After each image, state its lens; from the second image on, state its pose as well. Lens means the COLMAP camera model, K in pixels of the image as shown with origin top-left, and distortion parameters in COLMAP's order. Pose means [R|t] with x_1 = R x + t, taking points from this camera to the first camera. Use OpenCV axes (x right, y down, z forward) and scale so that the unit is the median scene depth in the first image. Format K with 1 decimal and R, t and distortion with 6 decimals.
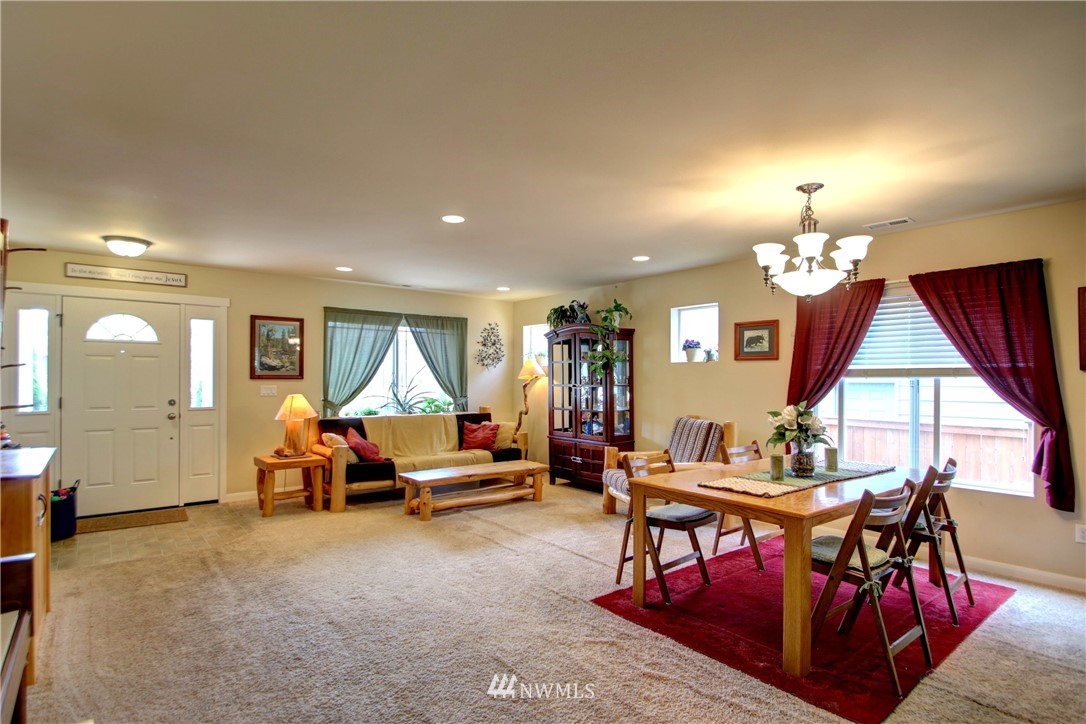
lens RADIAL K [[553.7, 0, 549.8], [0, 553.7, 375.7], [0, 0, 1]] dist [-0.000587, -0.001240]
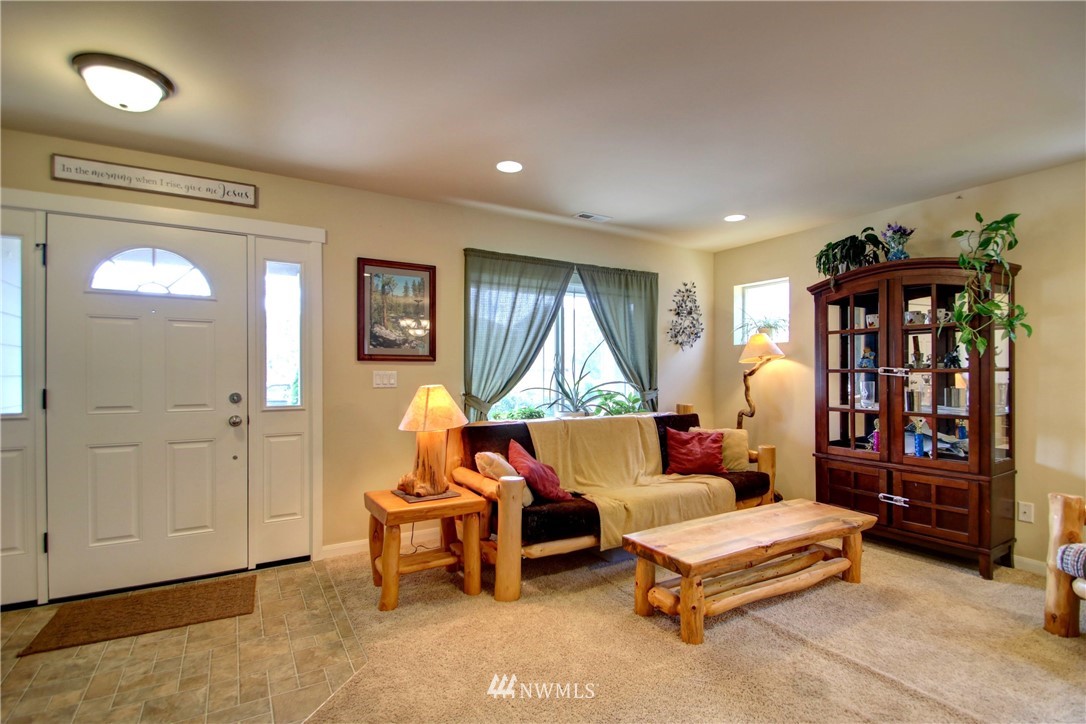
lens RADIAL K [[511.8, 0, 550.7], [0, 511.8, 374.8], [0, 0, 1]] dist [0.016485, -0.013974]
pose [[0.990553, -0.002174, -0.137110, -0.252709], [0.003573, 0.999944, 0.009955, 0.017389], [0.137080, -0.010351, 0.990506, 0.469427]]
